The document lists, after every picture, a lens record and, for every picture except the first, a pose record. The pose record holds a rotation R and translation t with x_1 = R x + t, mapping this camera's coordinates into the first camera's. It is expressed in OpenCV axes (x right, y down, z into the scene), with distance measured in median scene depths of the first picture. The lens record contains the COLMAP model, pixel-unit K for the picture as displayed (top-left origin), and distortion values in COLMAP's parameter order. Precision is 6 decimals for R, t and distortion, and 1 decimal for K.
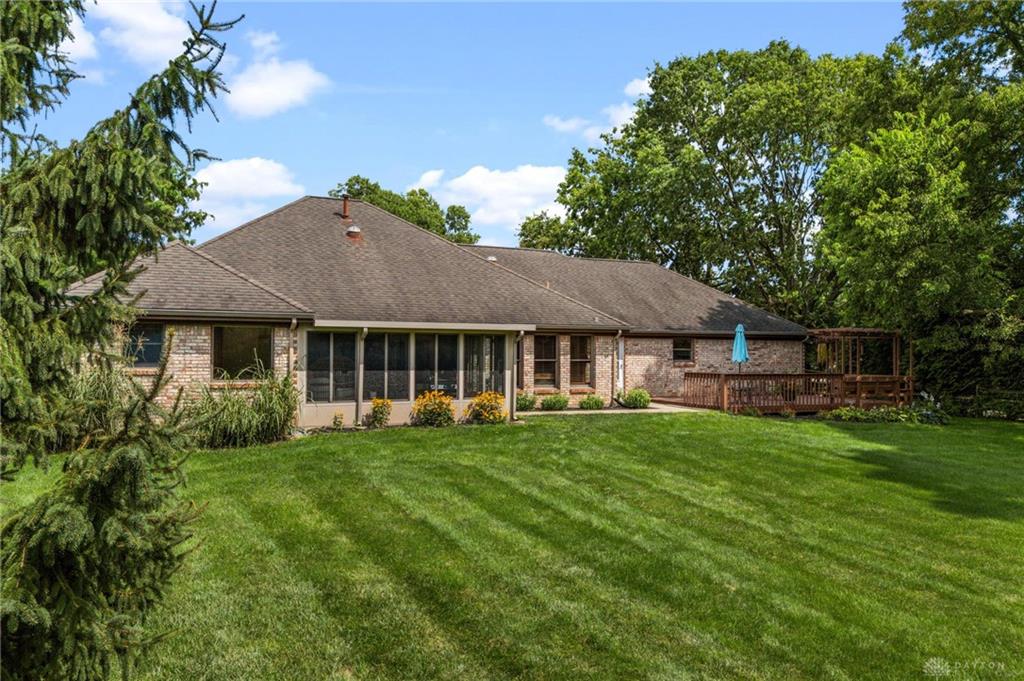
lens RADIAL K [[754.6, 0, 518.1], [0, 754.6, 343.7], [0, 0, 1]] dist [0.065032, -0.070974]
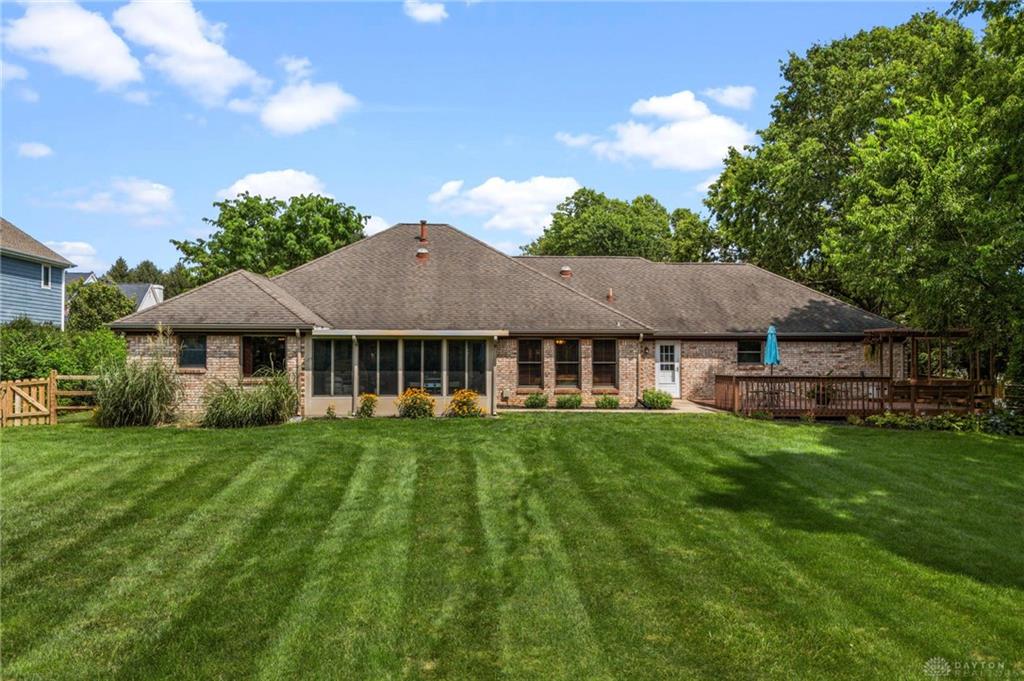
lens RADIAL K [[754.6, 0, 518.1], [0, 754.6, 343.7], [0, 0, 1]] dist [0.065032, -0.070974]
pose [[0.935996, -0.009783, -0.351874, 0.355884], [0.007610, 0.999942, -0.007559, 0.002390], [0.351928, 0.004397, 0.936017, -0.038027]]
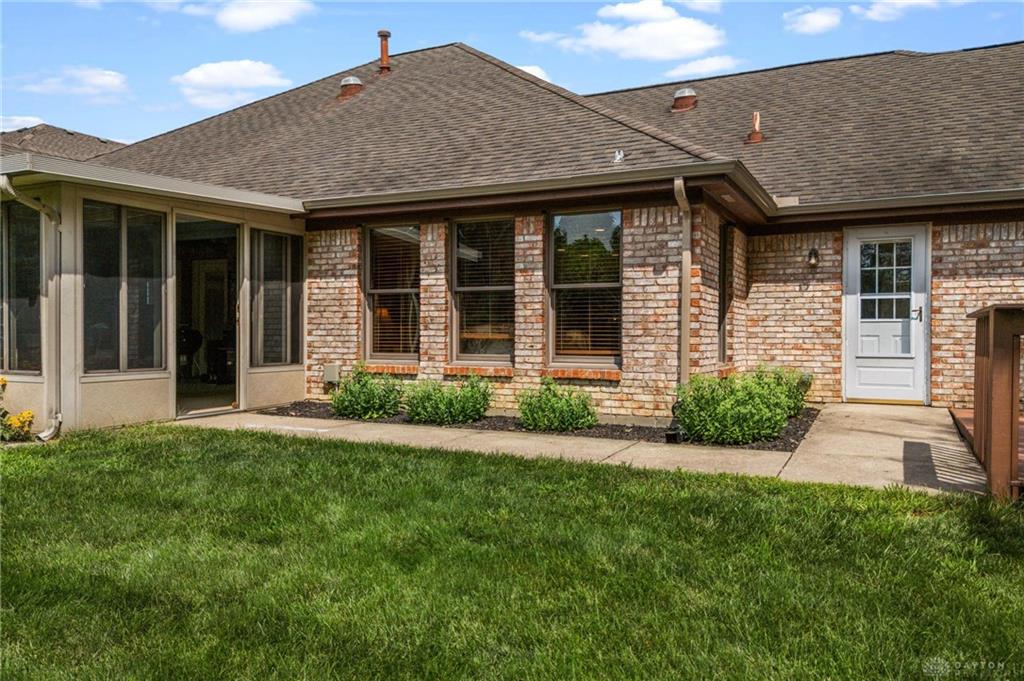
lens RADIAL K [[754.6, 0, 518.1], [0, 754.6, 343.7], [0, 0, 1]] dist [0.065032, -0.070974]
pose [[0.633587, 0.005277, -0.773653, 0.342522], [0.007911, 0.999880, 0.013299, 0.045284], [0.773631, -0.014547, 0.633470, 0.786644]]
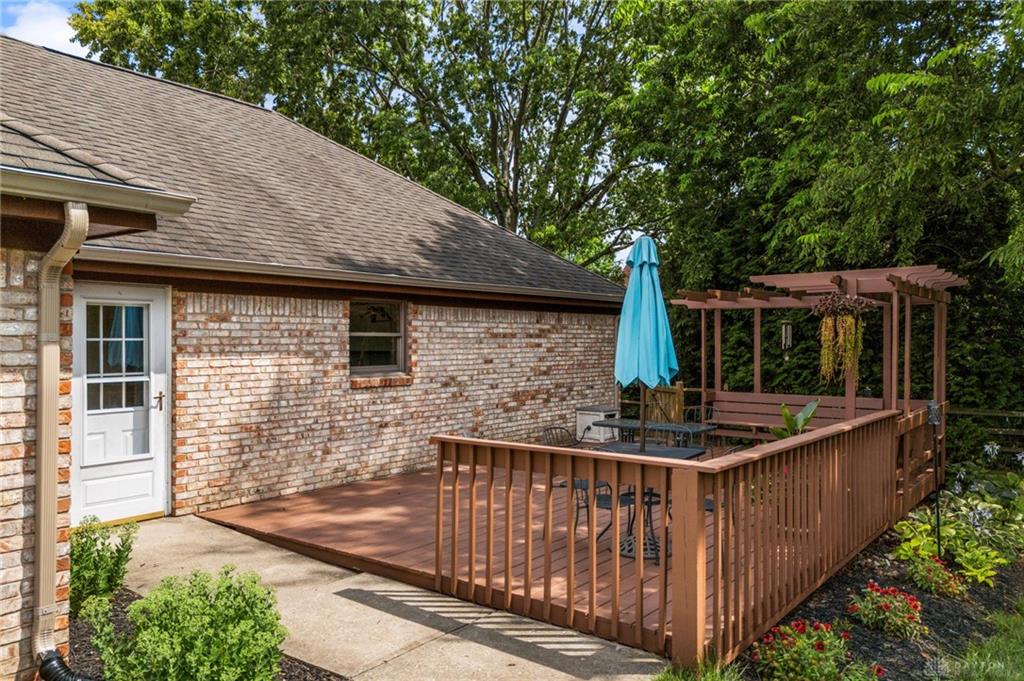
lens RADIAL K [[754.6, 0, 518.1], [0, 754.6, 343.7], [0, 0, 1]] dist [0.065032, -0.070974]
pose [[0.878597, -0.005817, 0.477529, 0.144592], [-0.004095, 0.999797, 0.019713, 0.006174], [-0.477546, -0.019275, 0.878395, 0.859042]]
